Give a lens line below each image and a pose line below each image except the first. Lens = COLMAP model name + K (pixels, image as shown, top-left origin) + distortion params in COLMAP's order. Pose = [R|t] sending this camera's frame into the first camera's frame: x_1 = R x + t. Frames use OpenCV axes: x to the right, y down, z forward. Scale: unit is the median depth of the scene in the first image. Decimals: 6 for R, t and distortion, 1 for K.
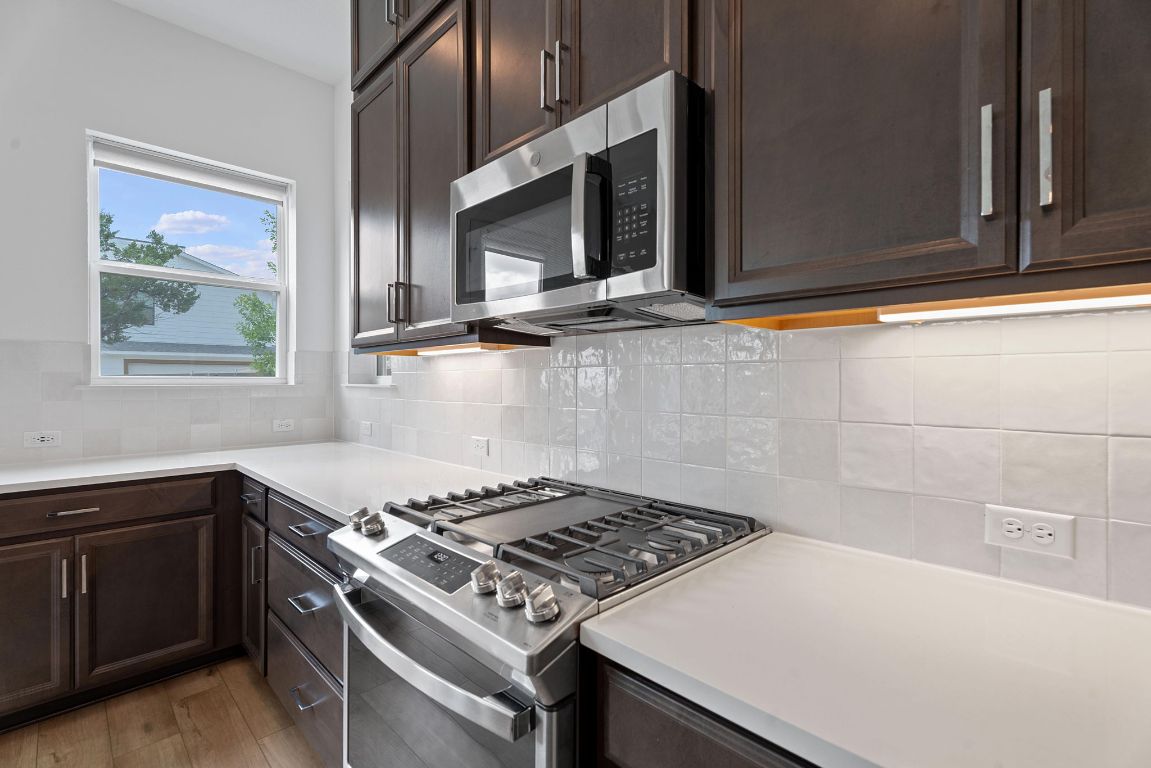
lens RADIAL K [[509.1, 0, 576.8], [0, 509.1, 379.4], [0, 0, 1]] dist [0.002970, 0.000159]
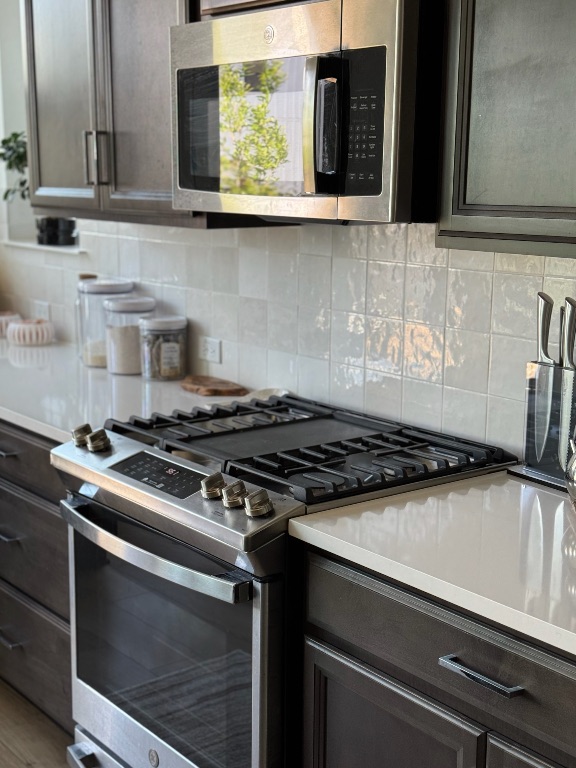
lens RADIAL K [[1091.2, 0, 287.2], [0, 1091.2, 384.9], [0, 0, 1]] dist [0.136525, 0.000000]
pose [[0.992647, 0.028798, -0.117569, 0.208224], [-0.005847, 0.981560, 0.191062, -0.234675], [0.120903, -0.188970, 0.974511, -1.035904]]
